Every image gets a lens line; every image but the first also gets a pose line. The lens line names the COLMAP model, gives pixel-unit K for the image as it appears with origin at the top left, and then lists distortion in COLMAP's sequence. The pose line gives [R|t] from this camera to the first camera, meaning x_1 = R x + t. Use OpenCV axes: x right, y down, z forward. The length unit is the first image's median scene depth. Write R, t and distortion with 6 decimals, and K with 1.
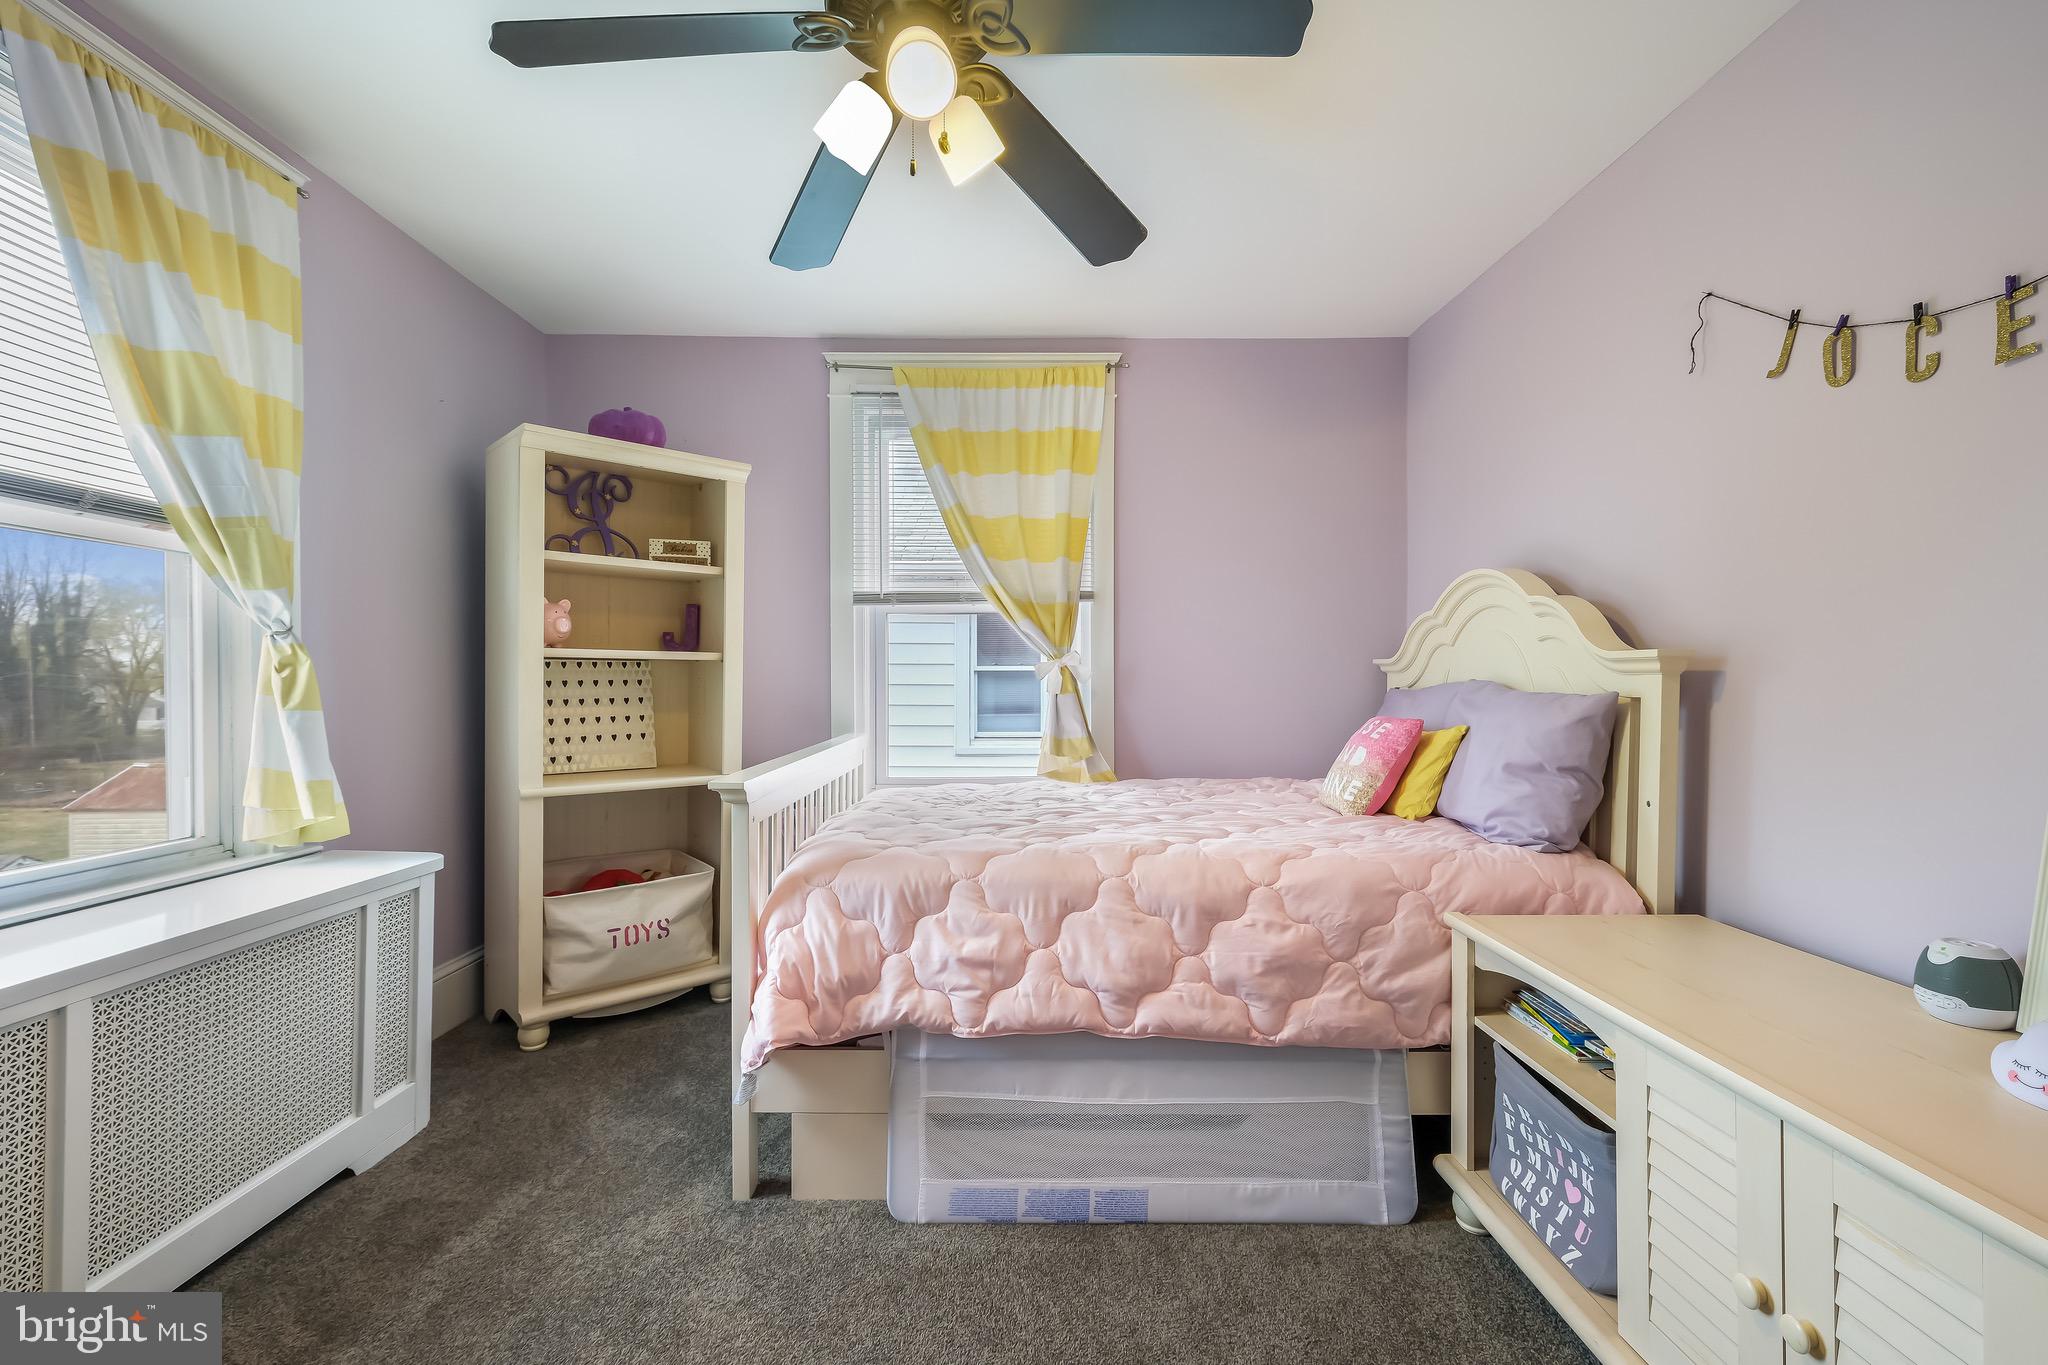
lens RADIAL K [[892.4, 0, 1005.0], [0, 892.4, 691.4], [0, 0, 1]] dist [0.005348, 0.000373]
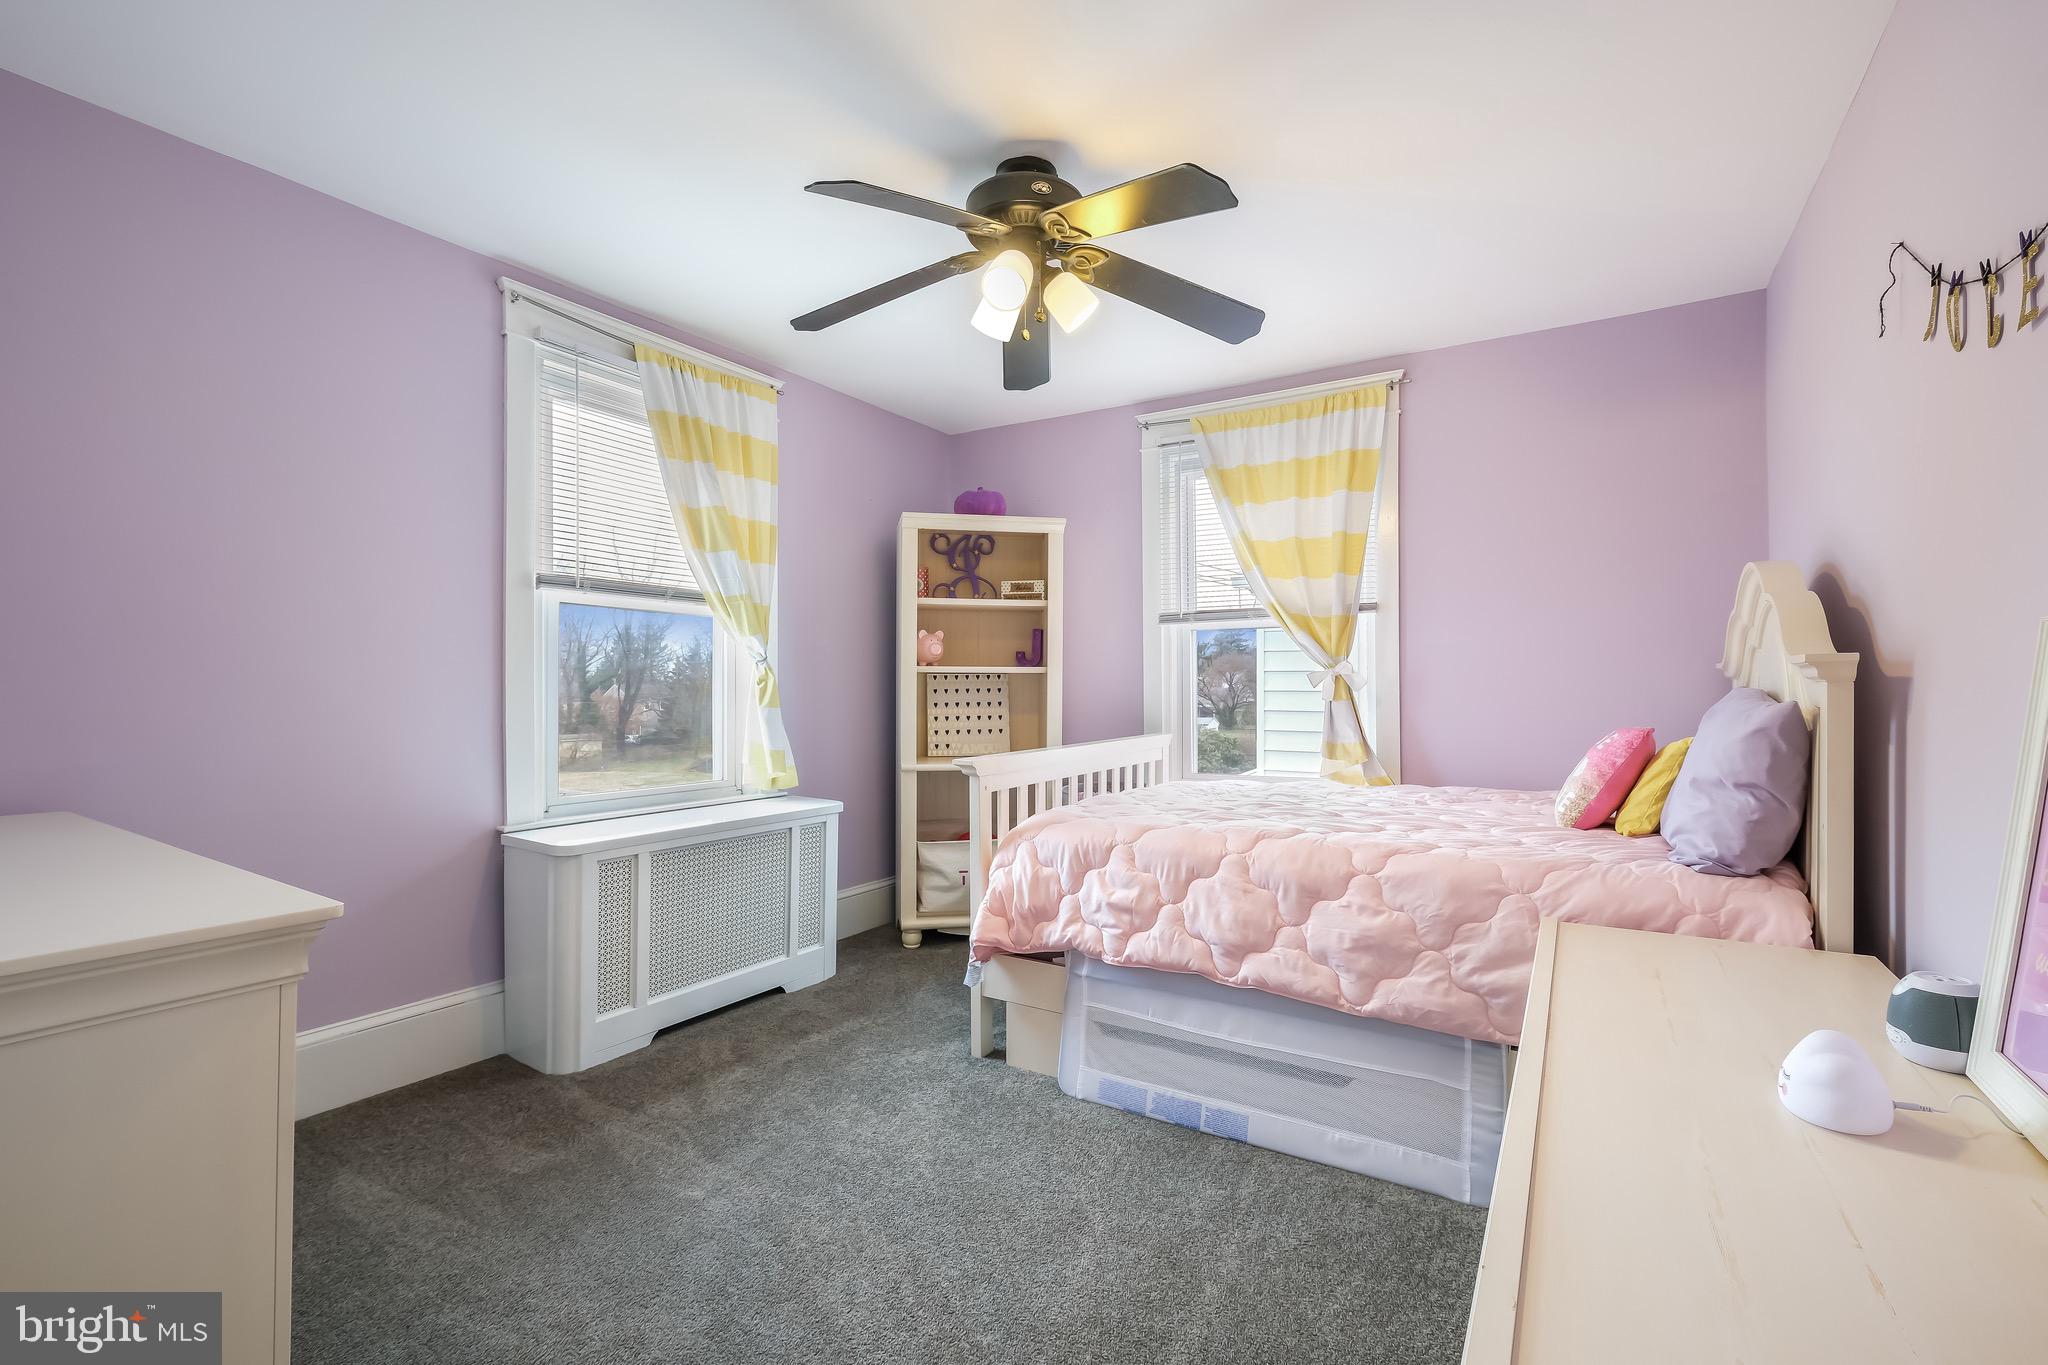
lens RADIAL K [[898.7, 0, 1024.0], [0, 898.7, 682.5], [0, 0, 1]] dist [-0.003203, -0.000234]
pose [[0.851950, -0.005077, -0.523598, 0.517661], [-0.003790, 0.999867, -0.015861, -0.000928], [0.523609, 0.015497, 0.851818, -0.179940]]
